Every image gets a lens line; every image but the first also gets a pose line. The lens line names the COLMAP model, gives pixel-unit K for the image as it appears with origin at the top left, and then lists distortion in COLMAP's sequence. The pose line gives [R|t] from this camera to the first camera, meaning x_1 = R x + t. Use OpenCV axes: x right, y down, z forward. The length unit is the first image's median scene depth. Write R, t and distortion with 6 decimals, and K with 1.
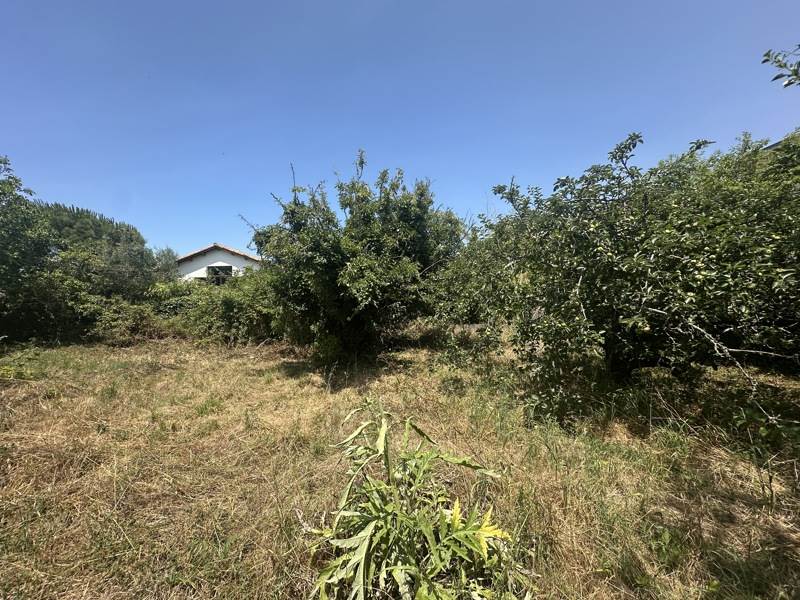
lens RADIAL K [[319.0, 0, 400.0], [0, 319.0, 300.0], [0, 0, 1]] dist [-0.000178, 0.000169]
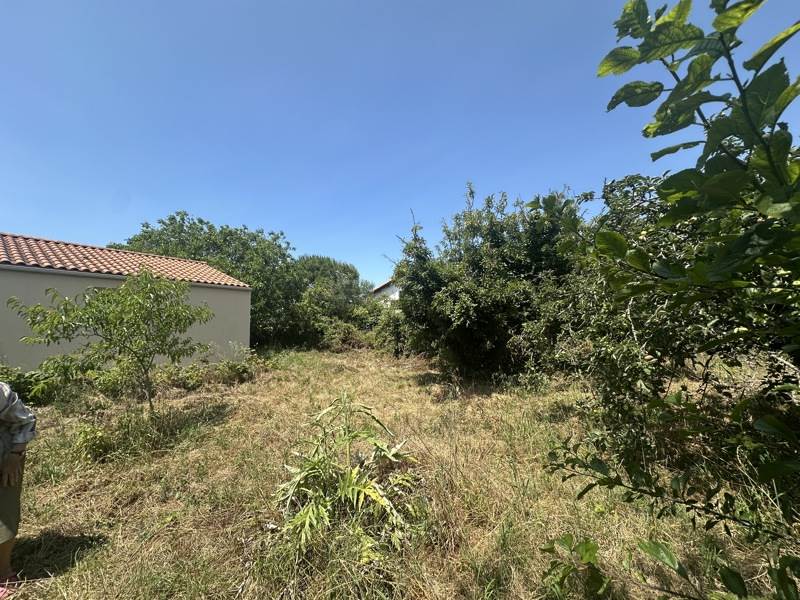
lens RADIAL K [[319.0, 0, 400.0], [0, 319.0, 300.0], [0, 0, 1]] dist [-0.000178, 0.000169]
pose [[0.828789, -0.041285, -0.558037, 0.339994], [0.012273, 0.998376, -0.055634, -0.010465], [0.559427, 0.039260, 0.827949, -0.029637]]
